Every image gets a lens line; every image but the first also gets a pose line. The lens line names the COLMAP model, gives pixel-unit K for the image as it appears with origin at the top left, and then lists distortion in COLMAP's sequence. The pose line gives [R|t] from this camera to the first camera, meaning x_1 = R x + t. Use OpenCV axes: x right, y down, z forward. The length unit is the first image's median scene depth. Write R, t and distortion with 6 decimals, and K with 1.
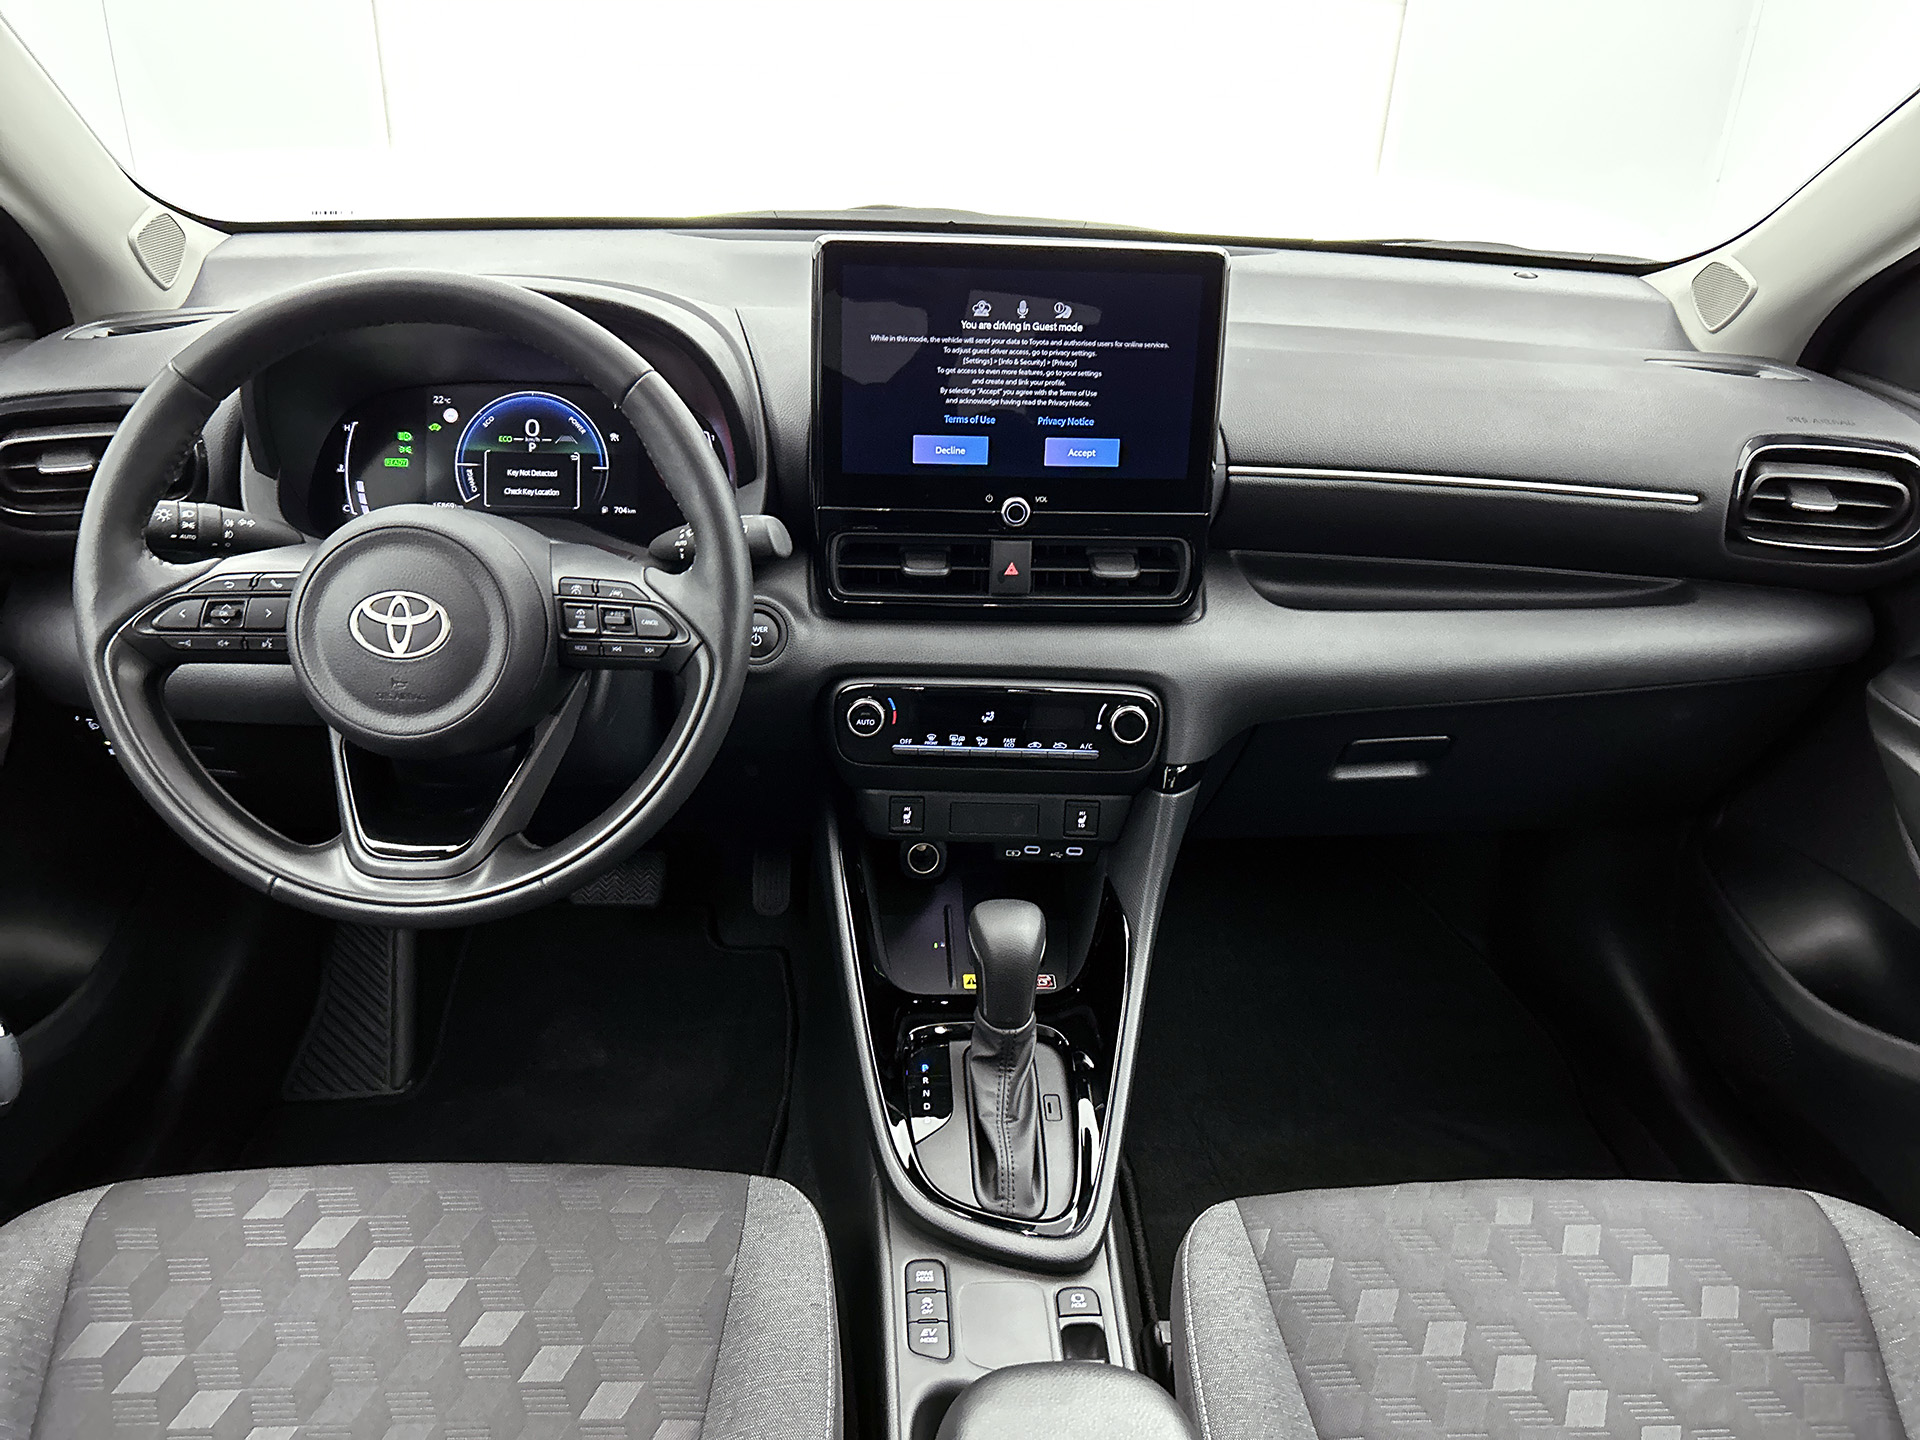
lens RADIAL K [[1454.0, 0, 955.8], [0, 1454.0, 693.9], [0, 0, 1]] dist [0.100160, -0.166241]
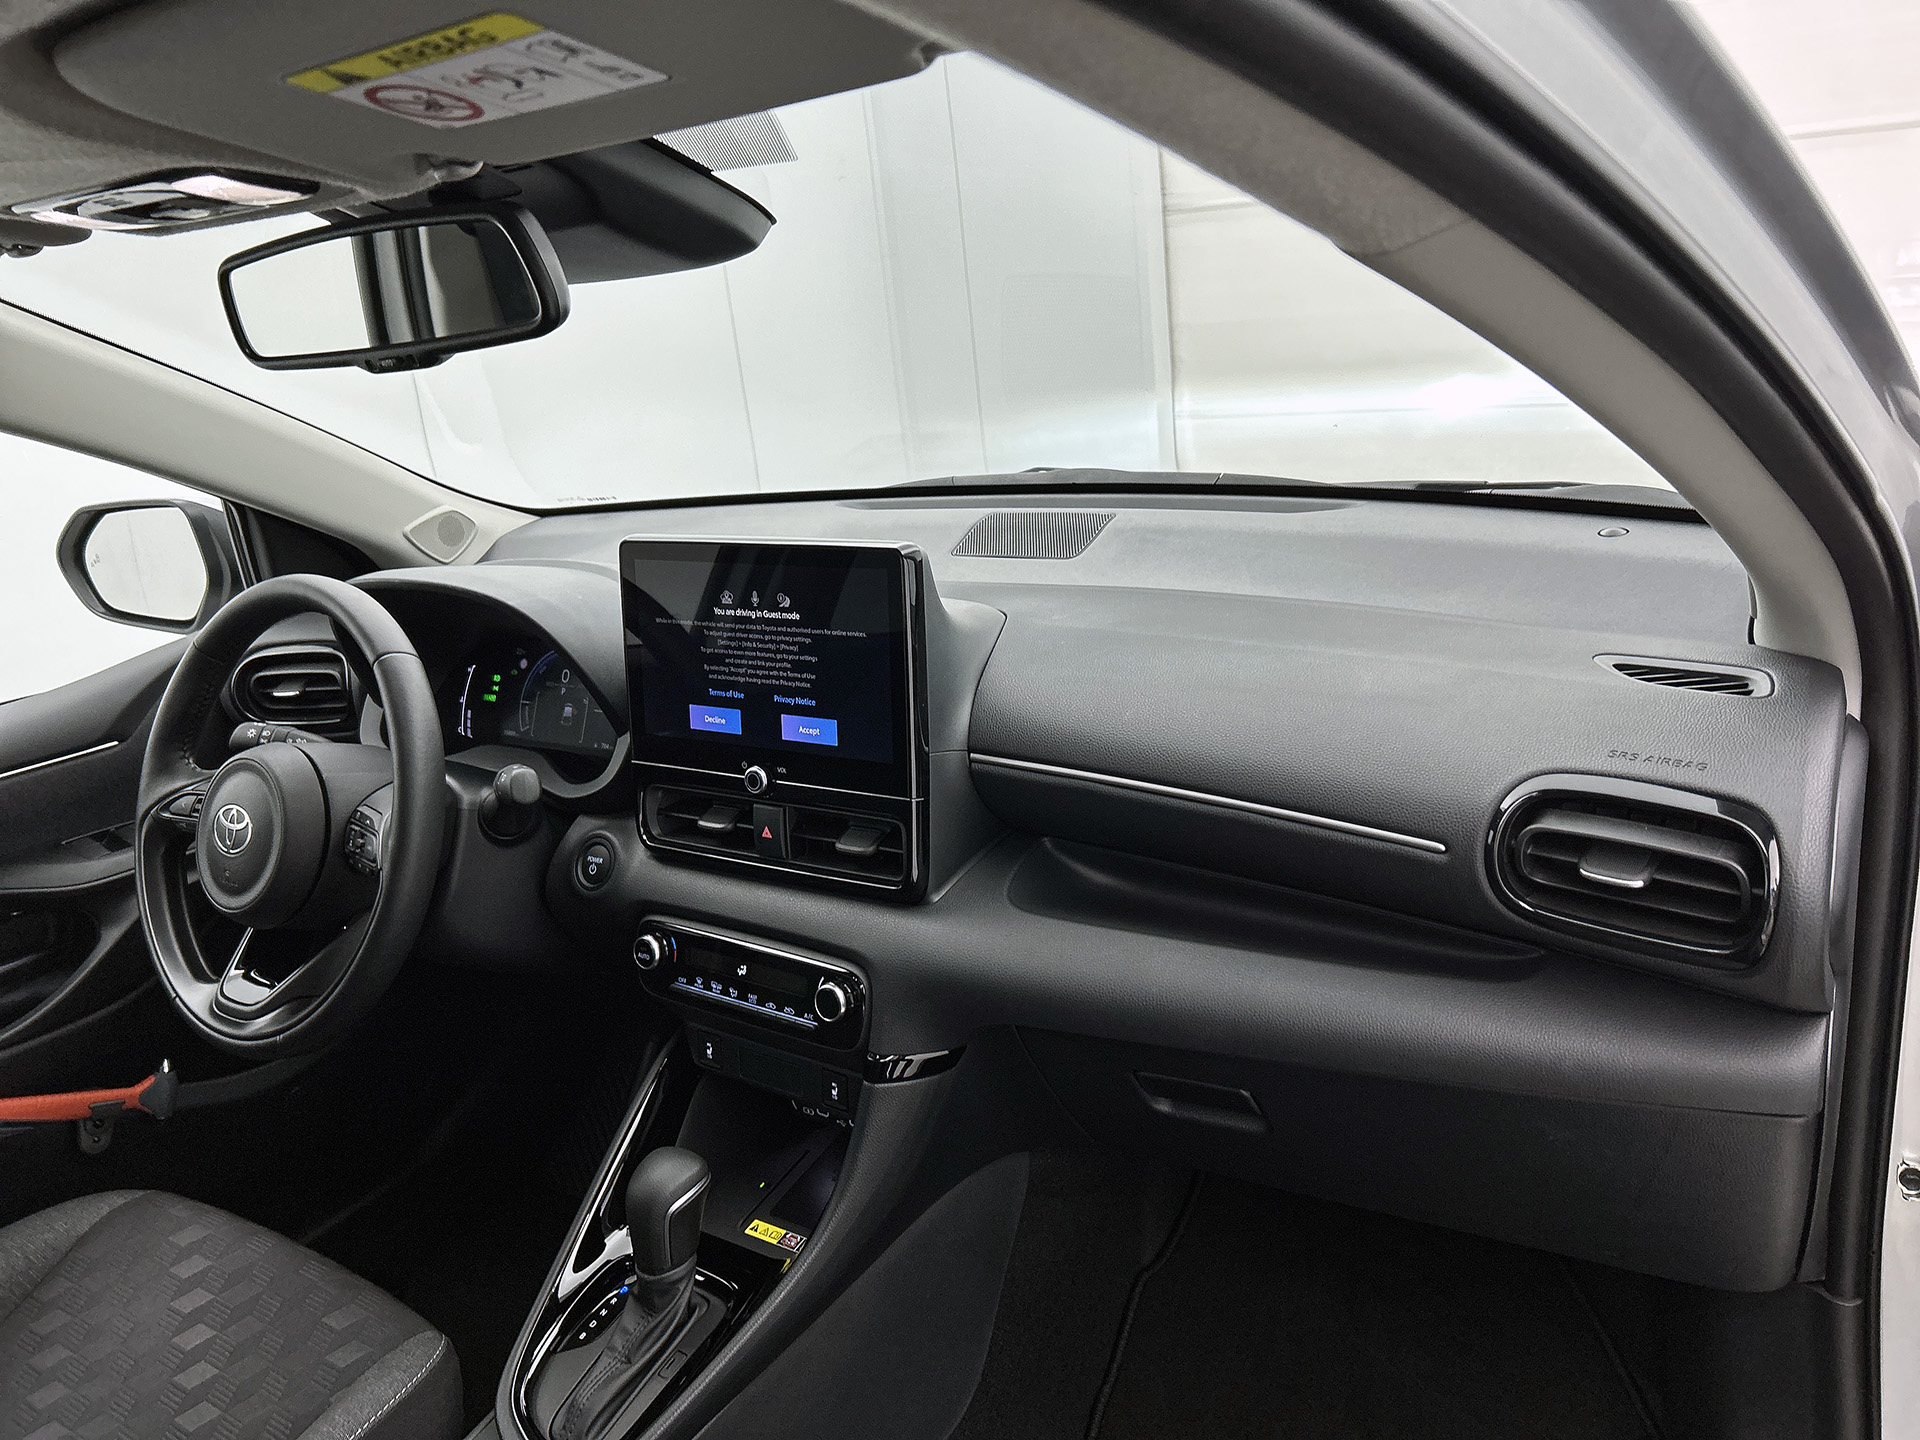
lens RADIAL K [[1454.0, 0, 955.8], [0, 1454.0, 693.9], [0, 0, 1]] dist [0.100160, -0.166241]
pose [[0.793870, 0.058114, -0.605305, 0.816132], [-0.128905, 0.988883, -0.074121, -0.130411], [0.594268, 0.136869, 0.792535, 0.237991]]
